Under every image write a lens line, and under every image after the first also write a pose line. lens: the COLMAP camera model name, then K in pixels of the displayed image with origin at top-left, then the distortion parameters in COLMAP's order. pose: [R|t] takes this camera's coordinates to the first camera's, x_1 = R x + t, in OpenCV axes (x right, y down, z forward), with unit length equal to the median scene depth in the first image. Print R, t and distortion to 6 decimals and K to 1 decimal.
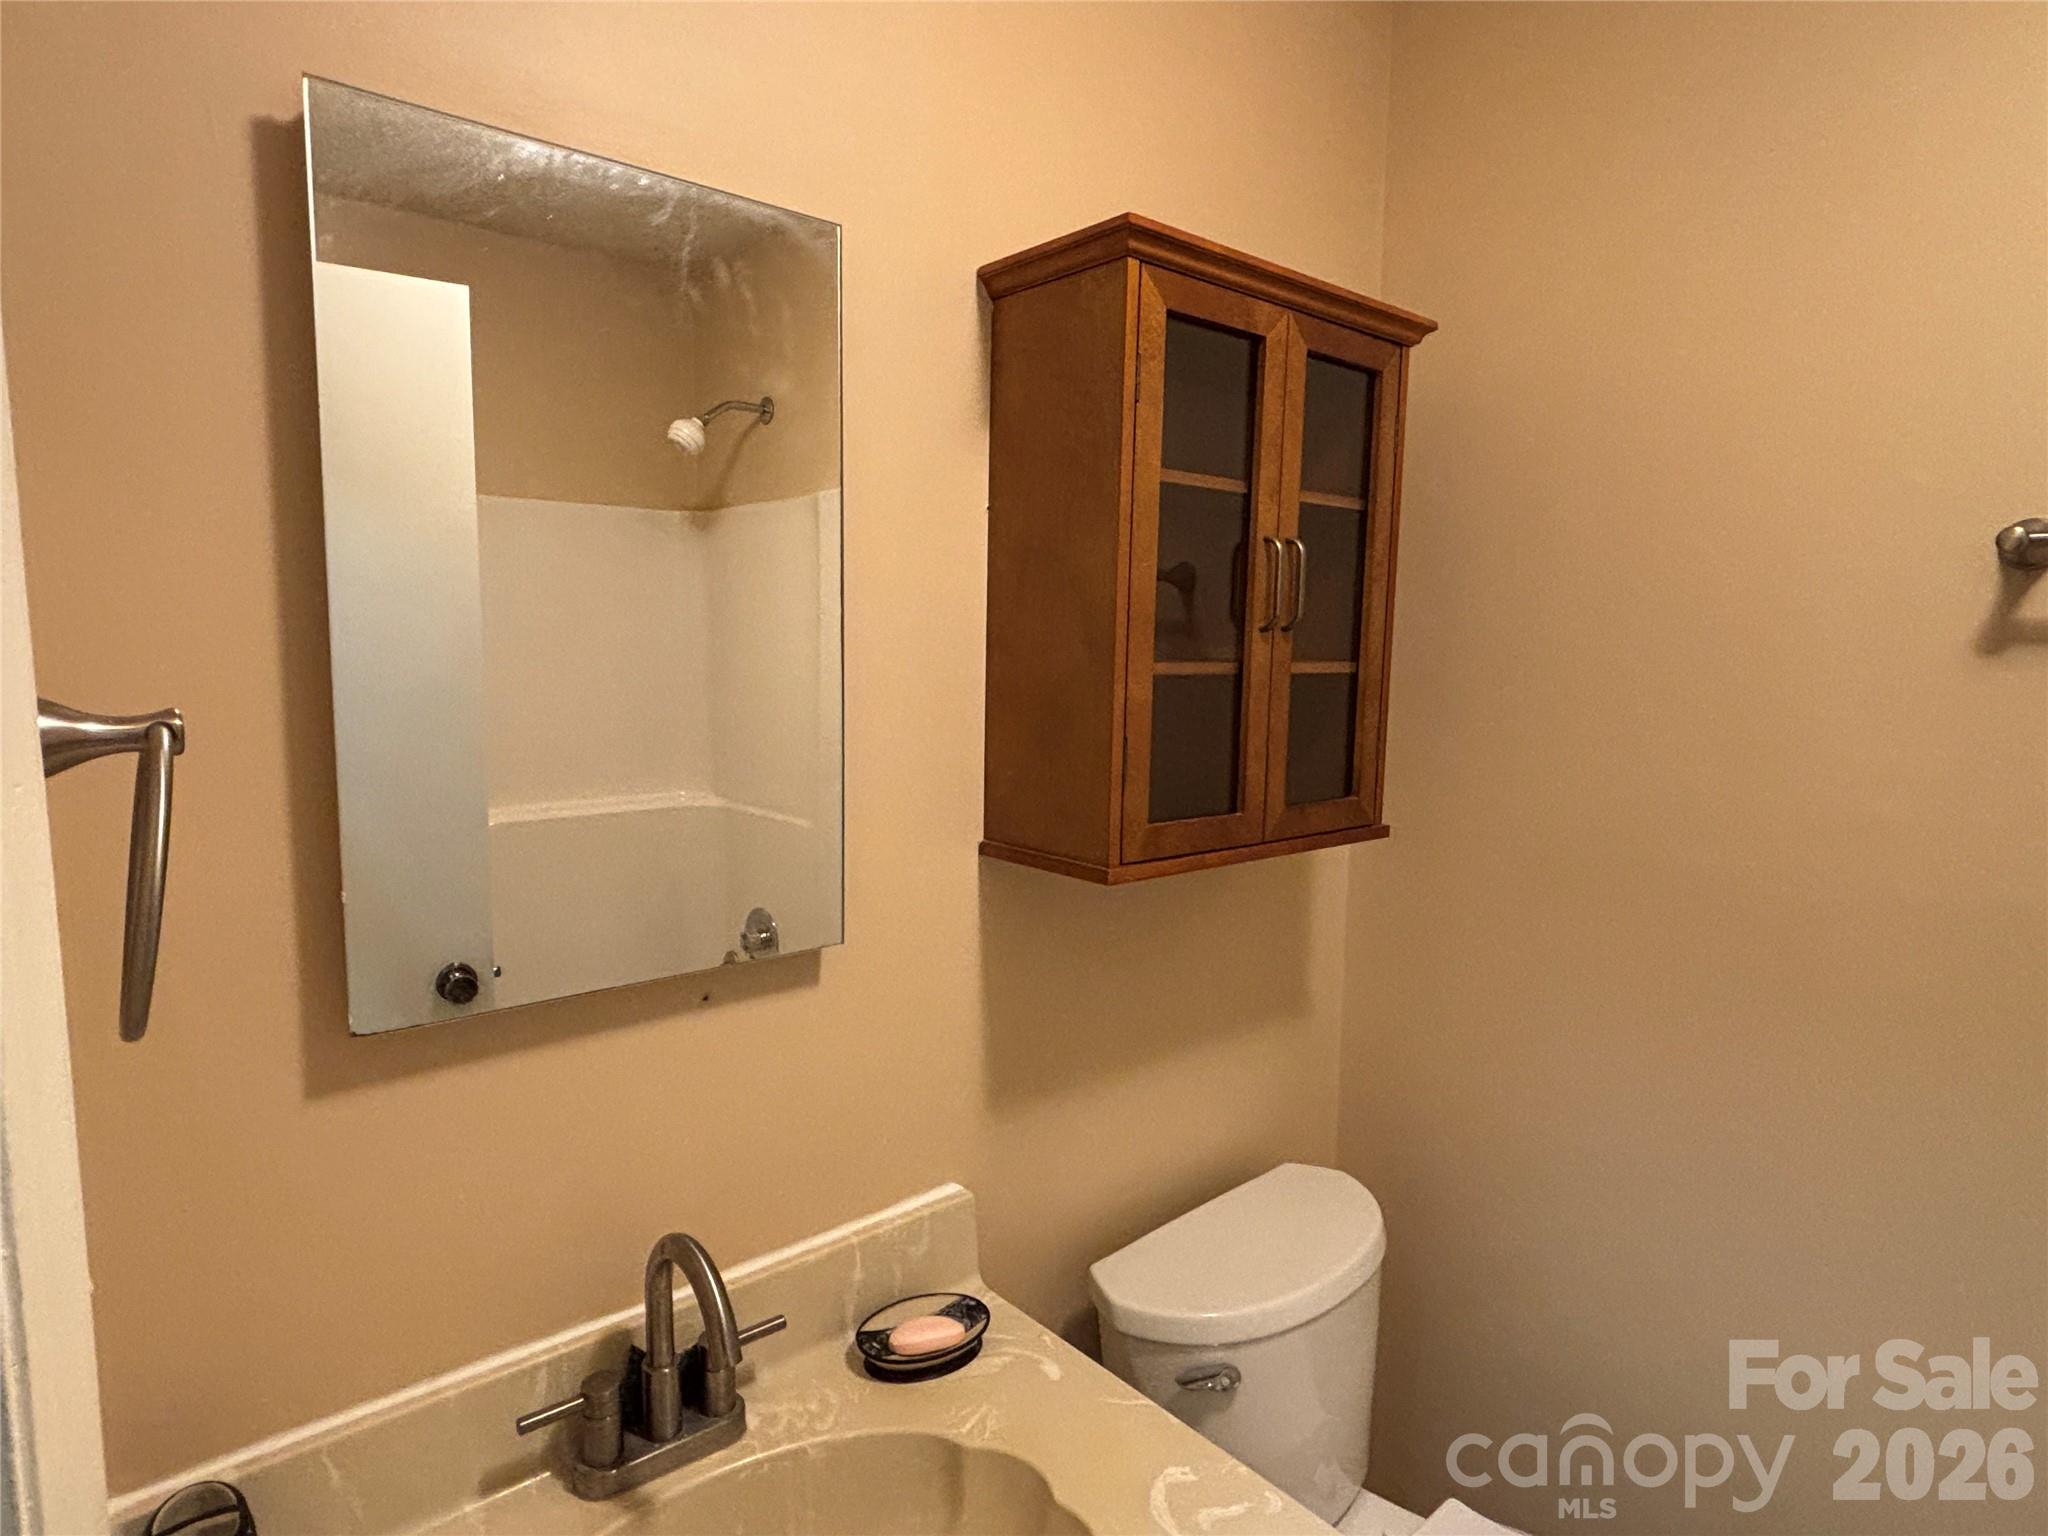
lens RADIAL K [[1151.5, 0, 1014.1], [0, 1151.5, 767.9], [0, 0, 1]] dist [0.030003, -0.048158]
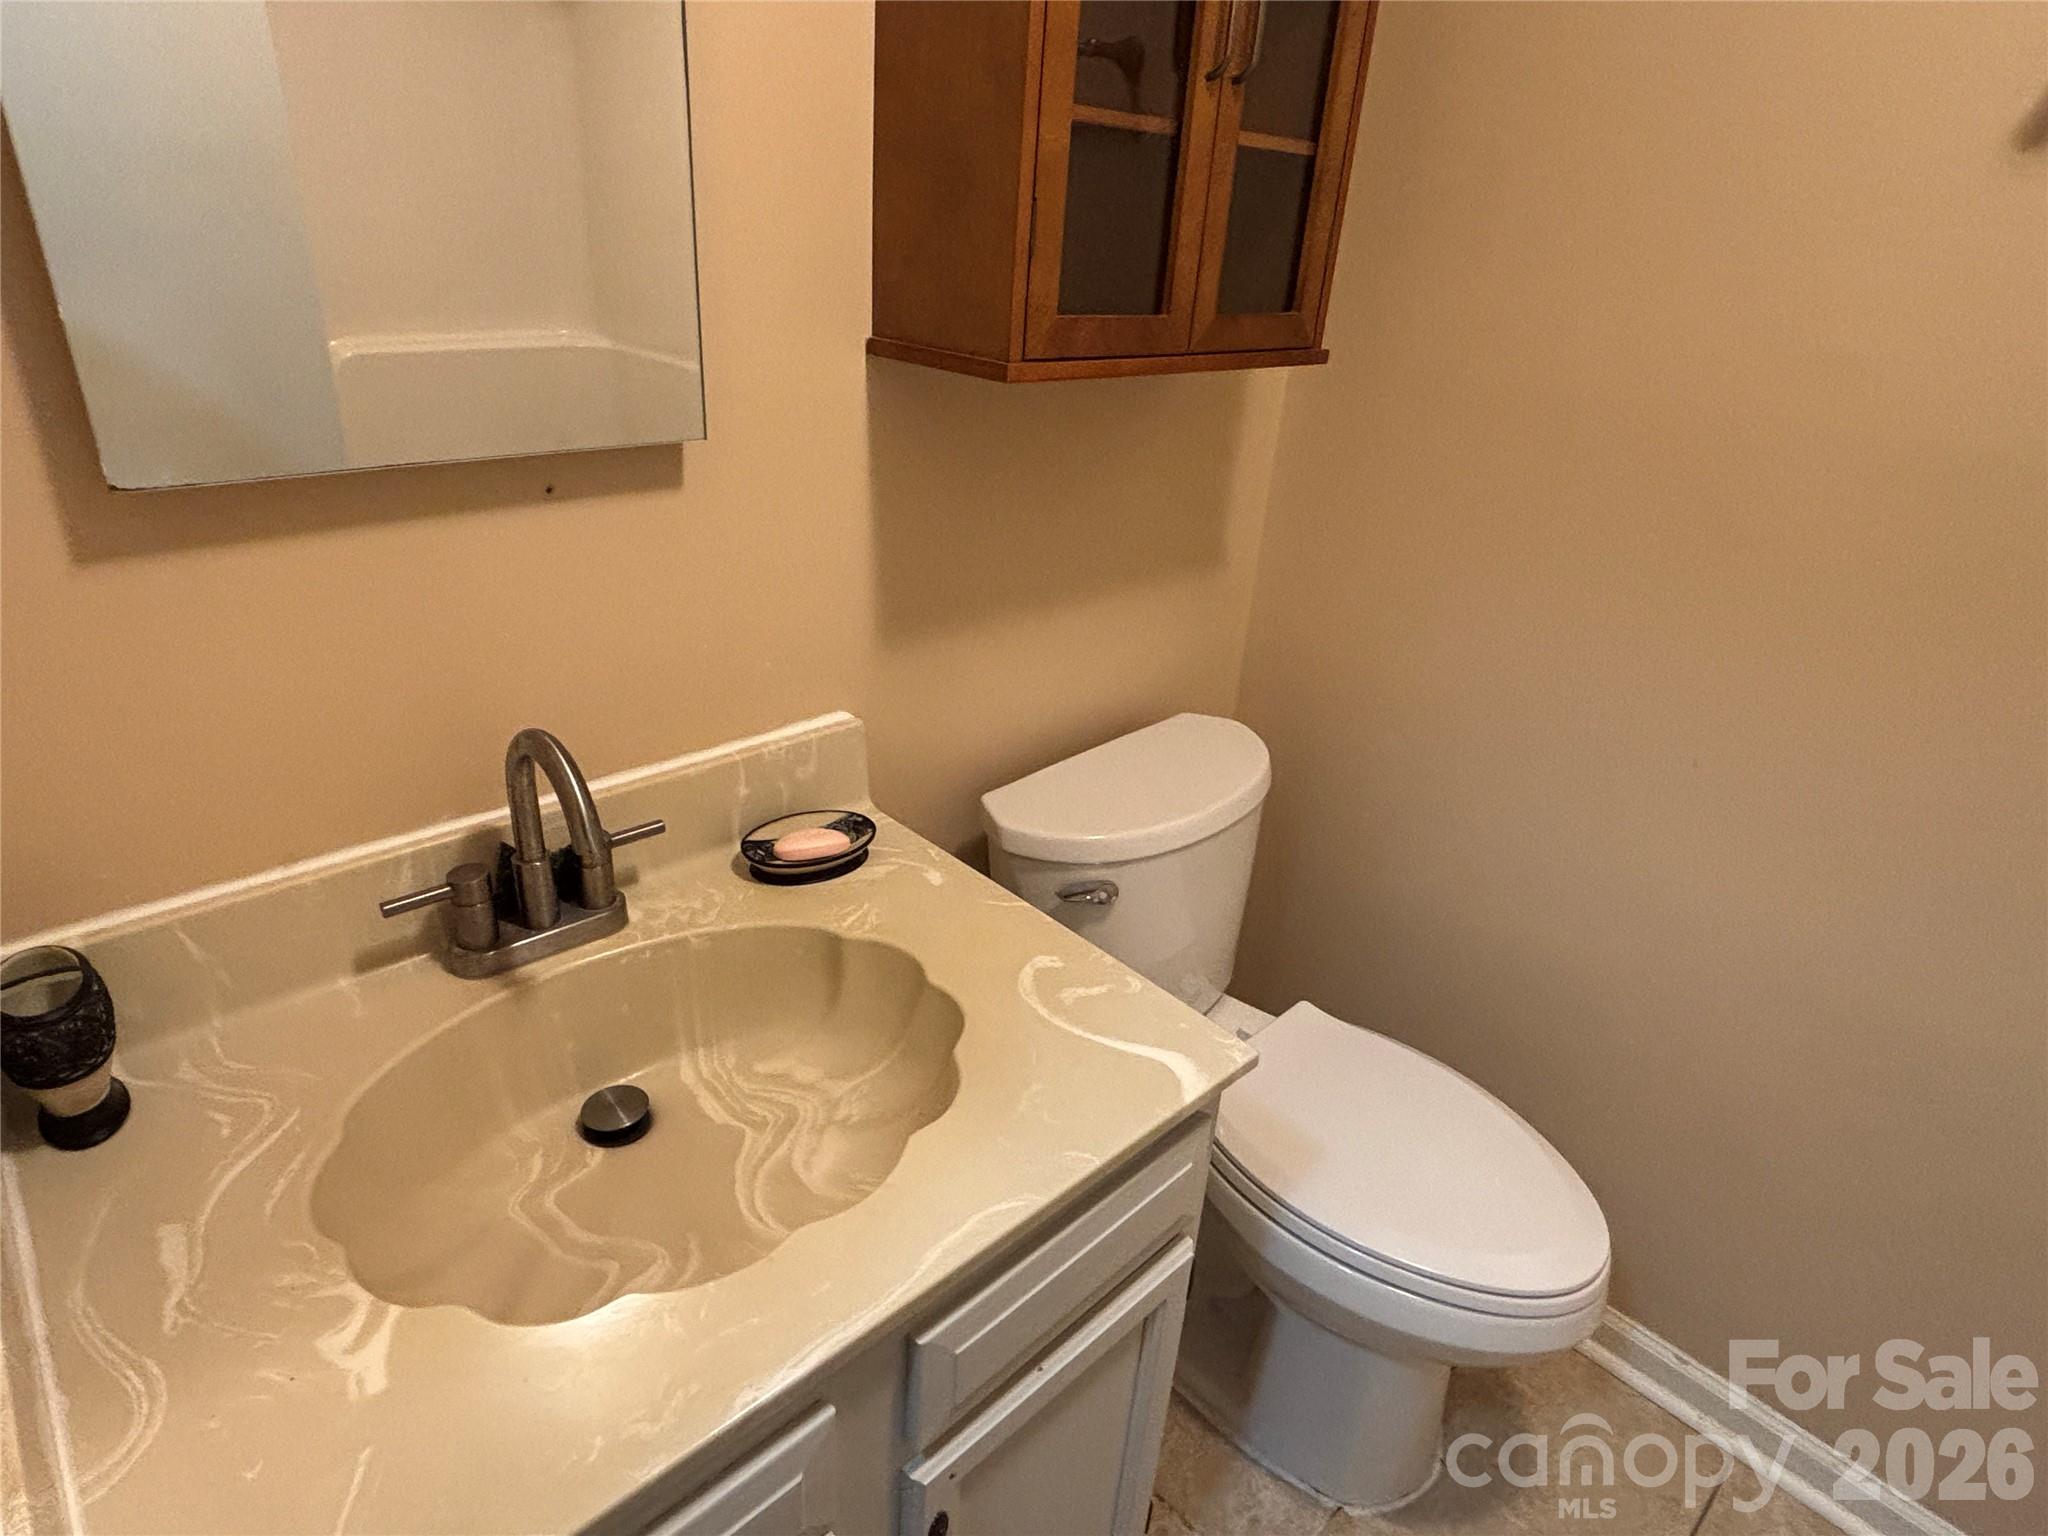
lens RADIAL K [[1151.5, 0, 1014.1], [0, 1151.5, 767.9], [0, 0, 1]] dist [0.030003, -0.048158]
pose [[0.997821, 0.020200, 0.062808, 0.035854], [-0.040146, 0.941348, 0.335041, 0.080214], [-0.052357, -0.336832, 0.940108, 0.063993]]
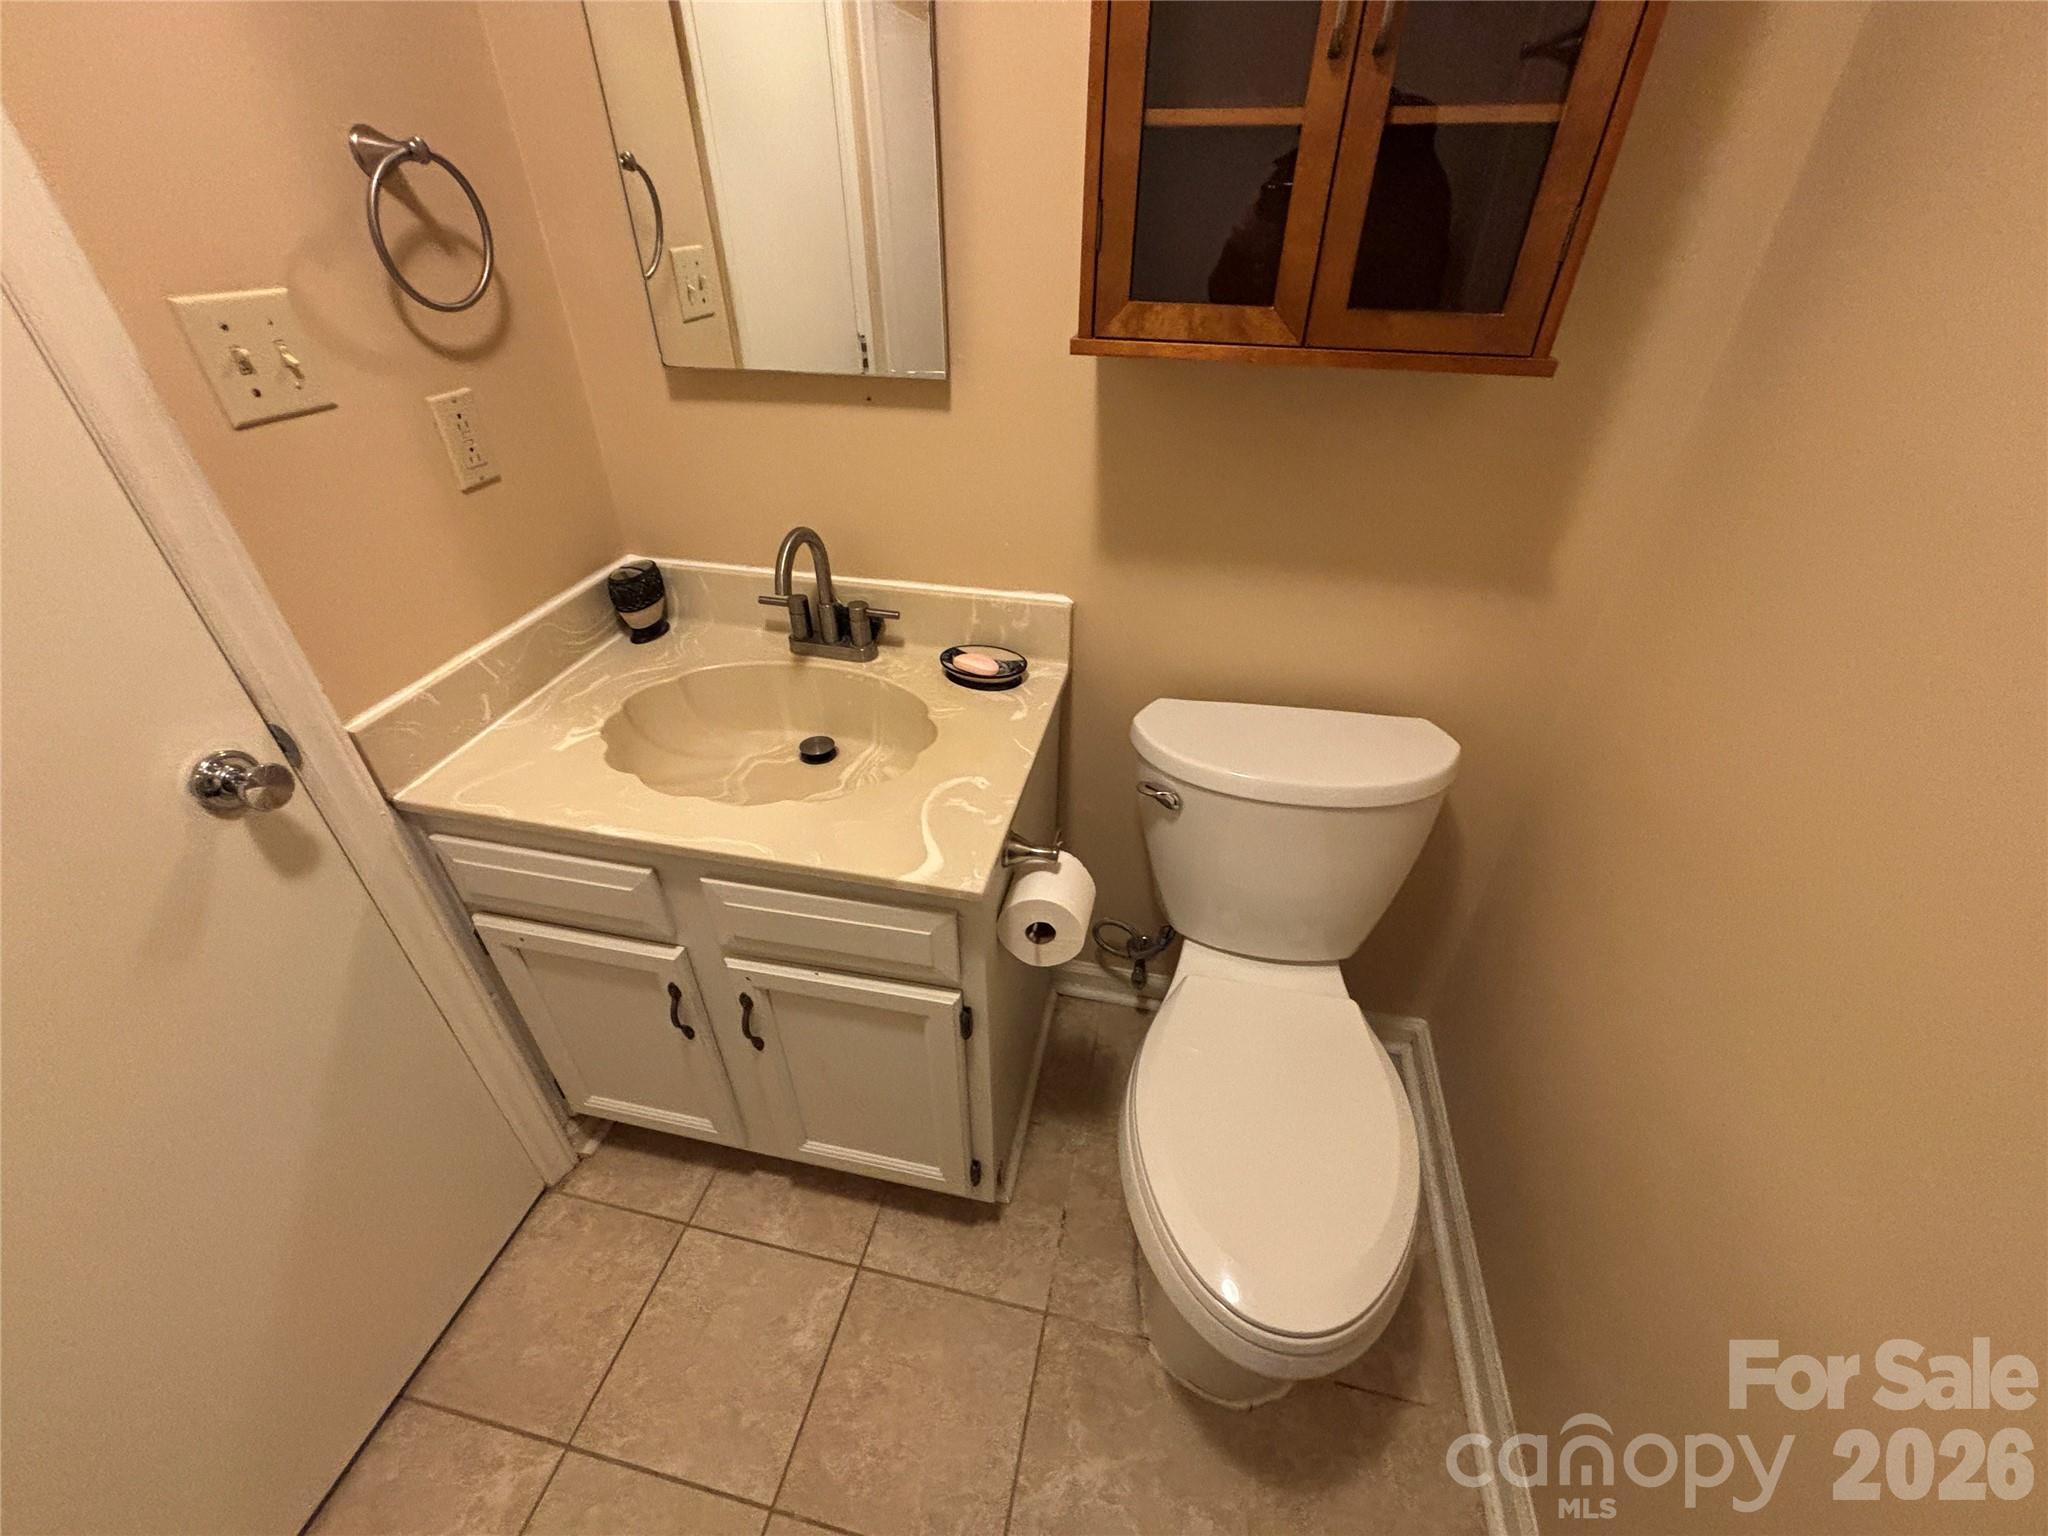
lens RADIAL K [[831.9, 0, 1027.9], [0, 831.9, 778.5], [0, 0, 1]] dist [0.002010, -0.000182]
pose [[0.603875, 0.450684, -0.657434, 0.765759], [-0.085275, 0.856599, 0.508888, 0.043779], [0.792505, -0.251241, 0.555711, 0.386483]]
